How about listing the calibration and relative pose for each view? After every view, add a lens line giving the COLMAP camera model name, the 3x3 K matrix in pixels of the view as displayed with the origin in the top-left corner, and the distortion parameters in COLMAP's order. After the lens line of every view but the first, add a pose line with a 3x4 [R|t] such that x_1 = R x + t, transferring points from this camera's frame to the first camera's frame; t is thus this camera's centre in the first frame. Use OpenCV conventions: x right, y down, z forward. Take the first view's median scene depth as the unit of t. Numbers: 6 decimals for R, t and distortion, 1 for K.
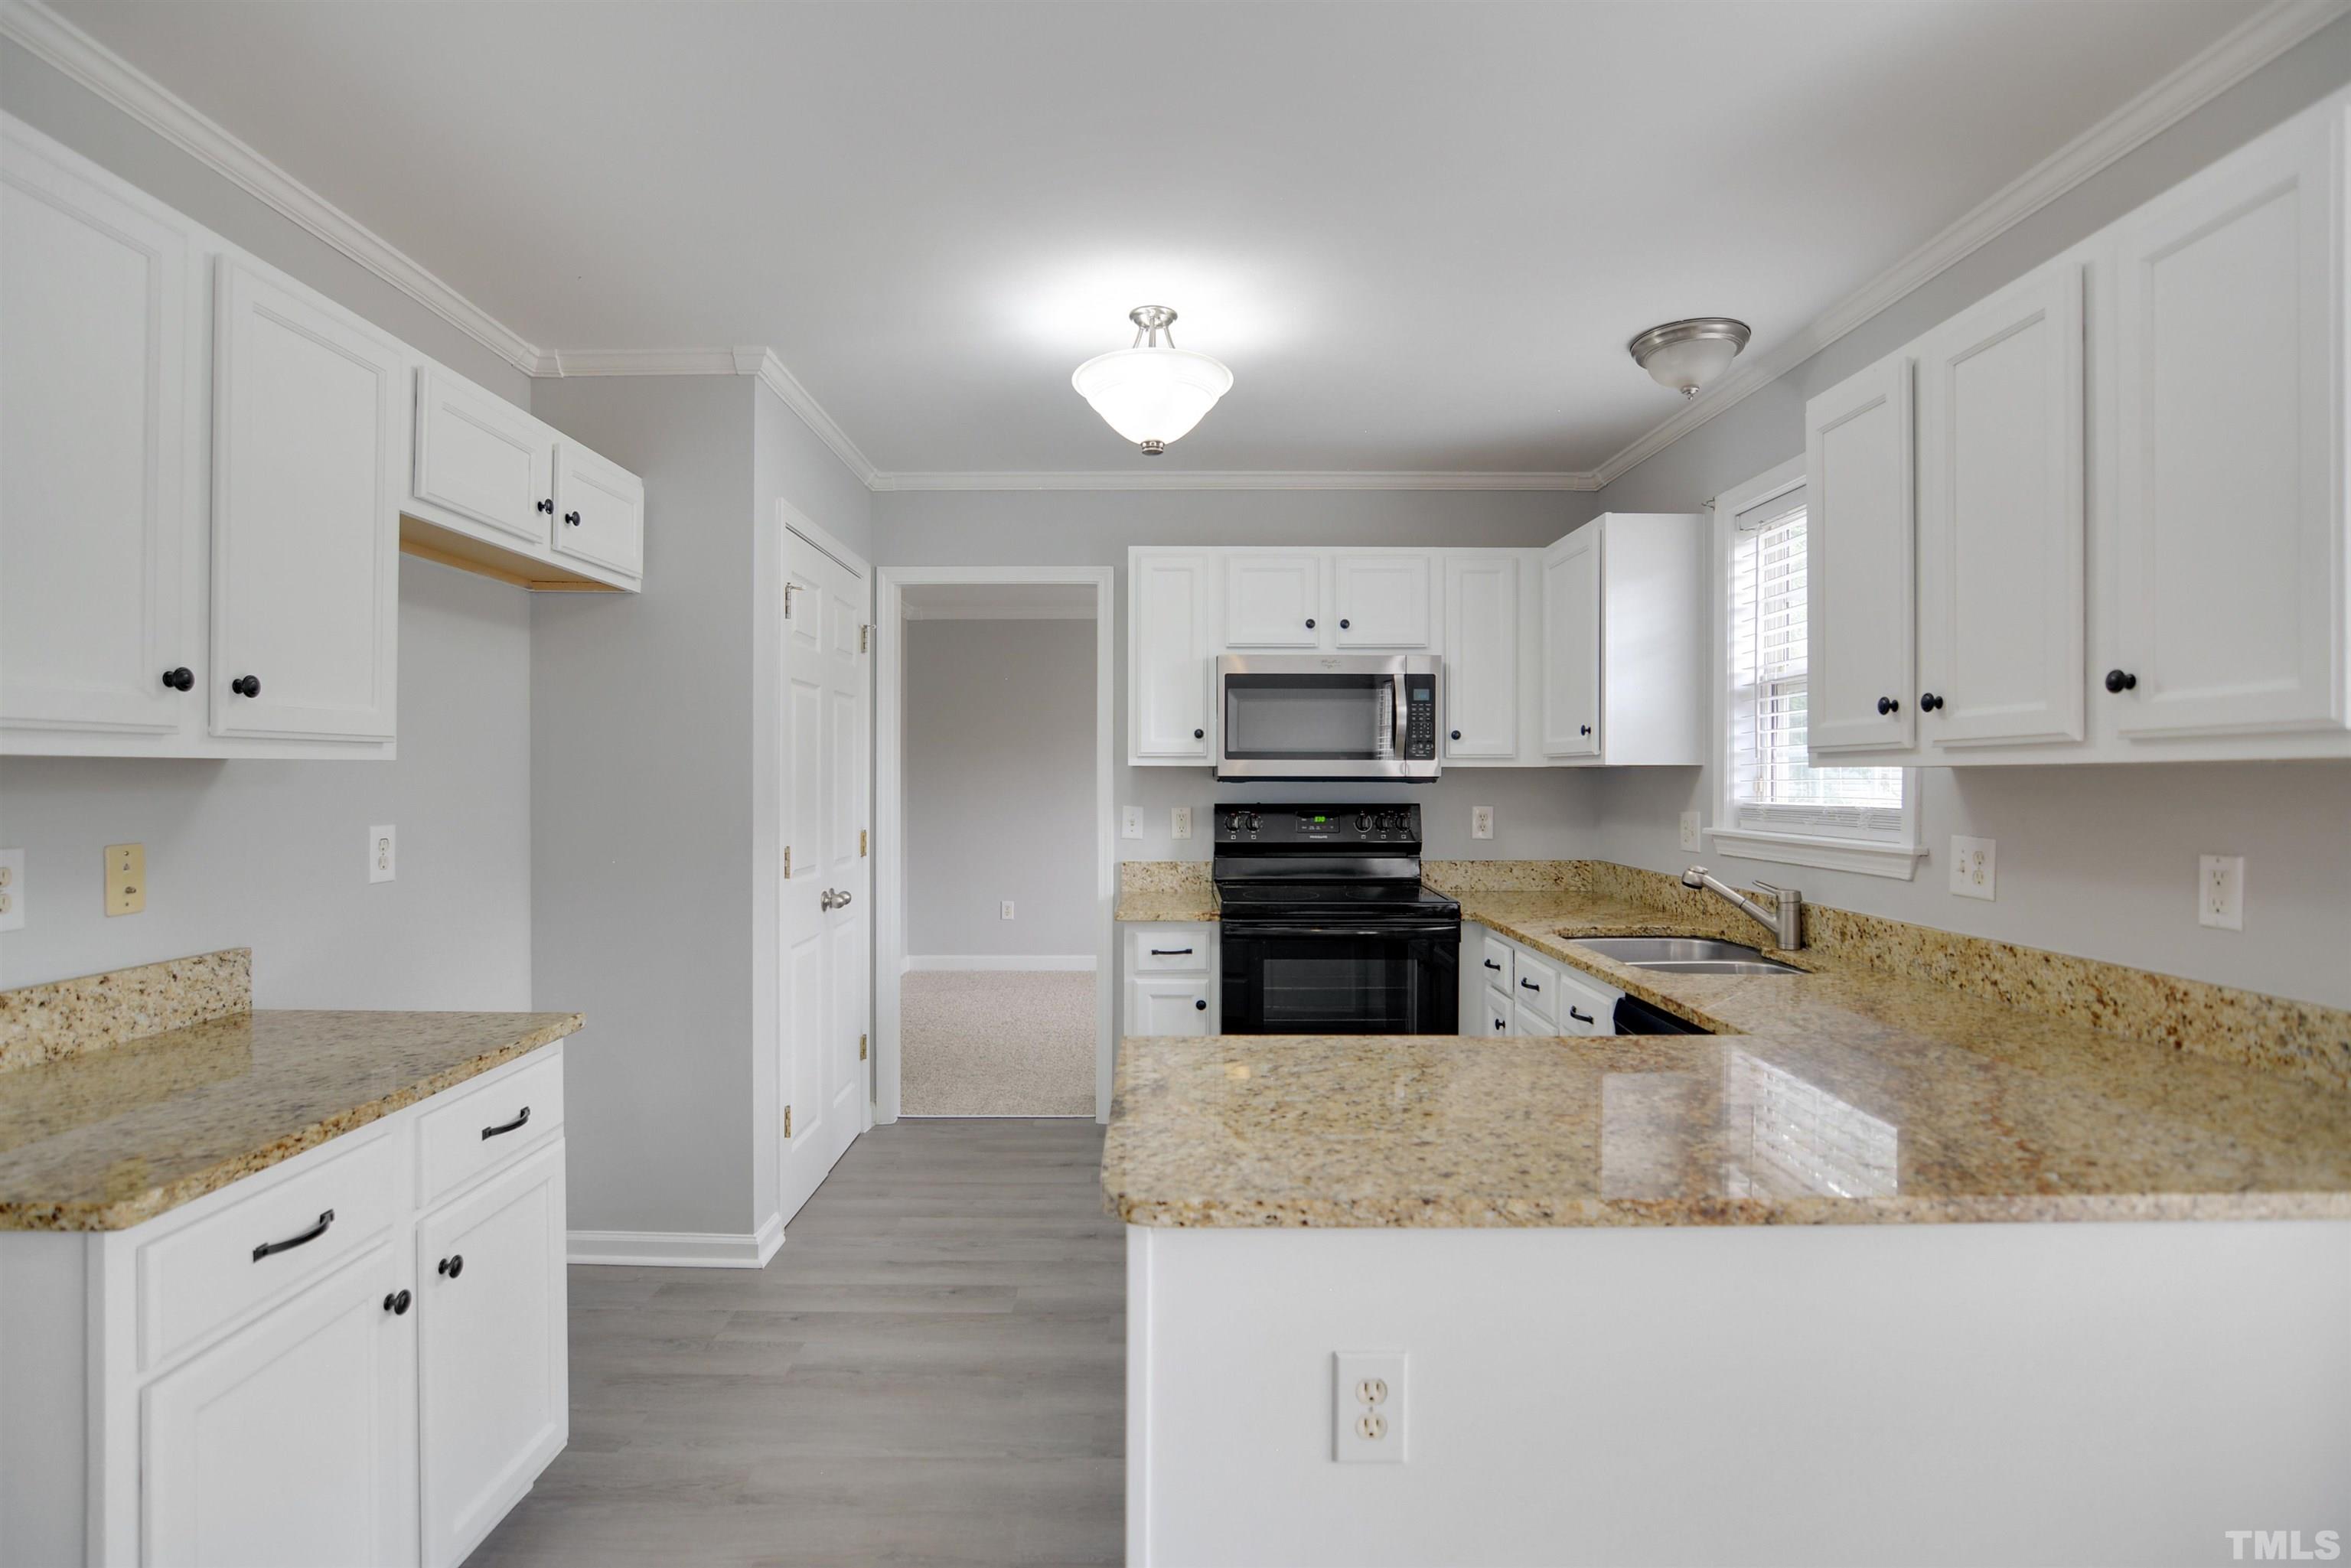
lens RADIAL K [[1168.1, 0, 1175.5], [0, 1168.1, 784.0], [0, 0, 1]] dist [-0.016777, 0.014562]
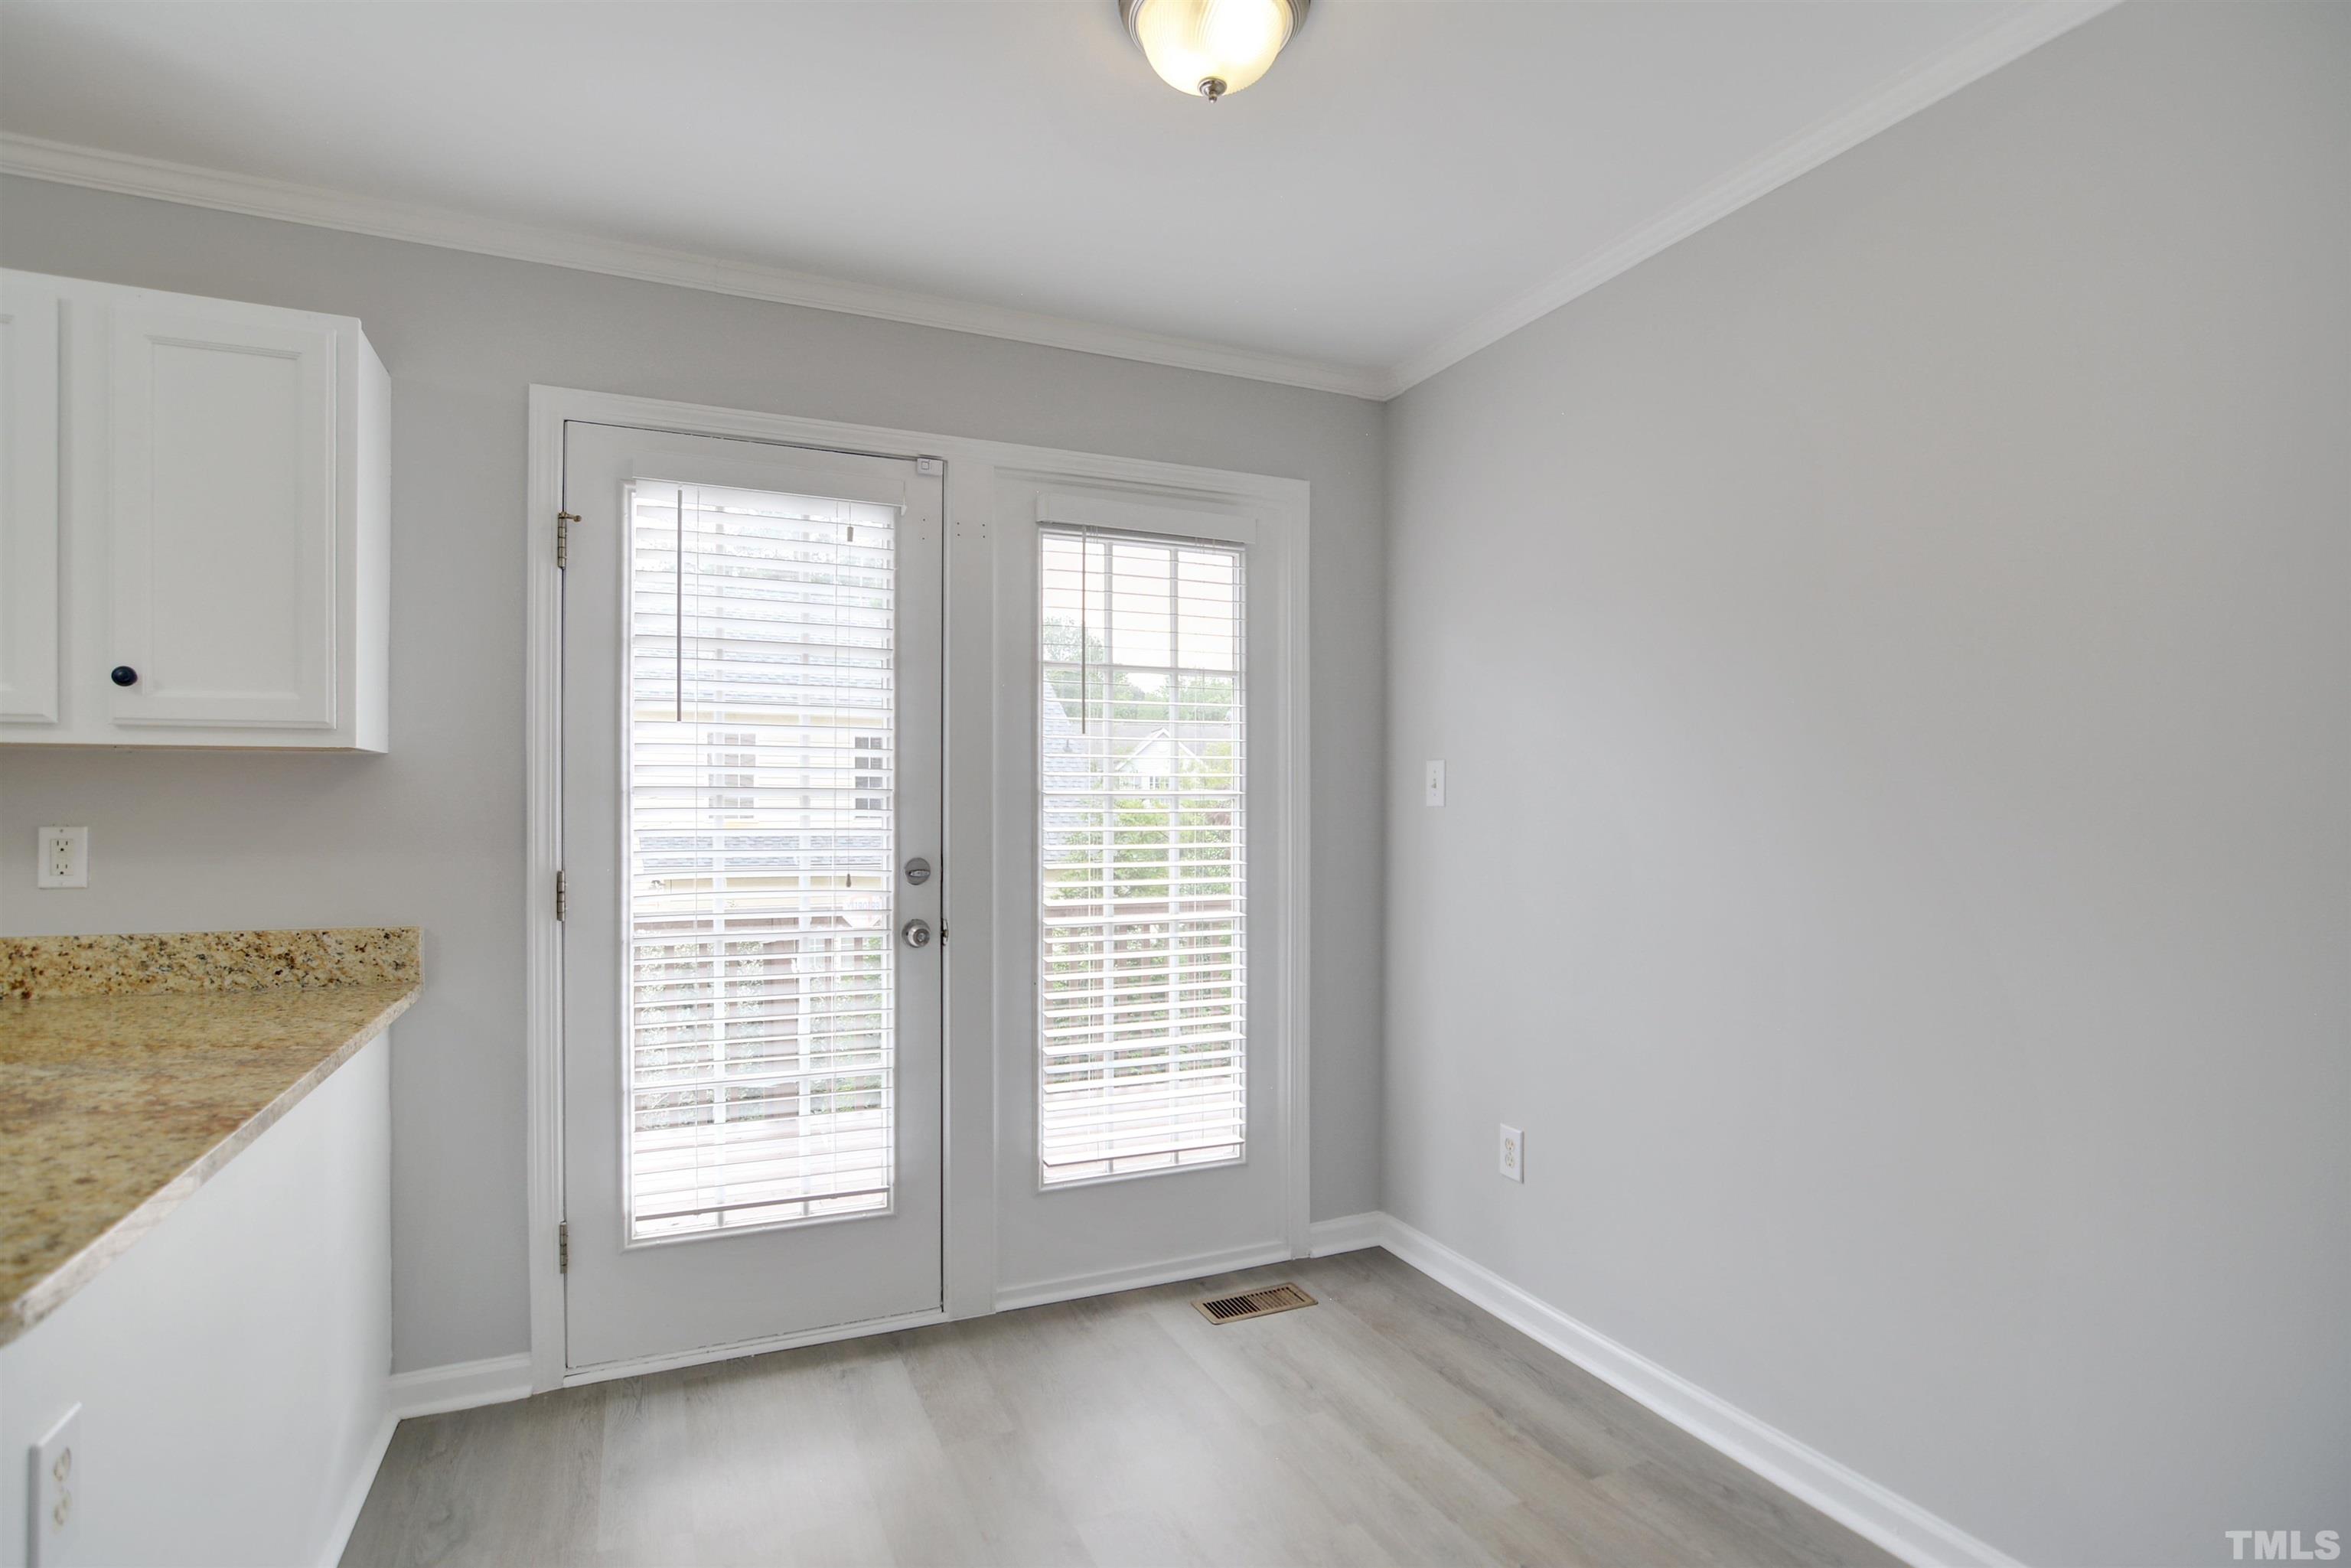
lens RADIAL K [[1168.1, 0, 1175.5], [0, 1168.1, 784.0], [0, 0, 1]] dist [-0.016777, 0.014562]
pose [[-0.401343, 0.017174, 0.915767, -0.668307], [0.000162, 0.999826, -0.018679, 0.042181], [-0.915928, -0.007349, -0.401275, 0.456839]]
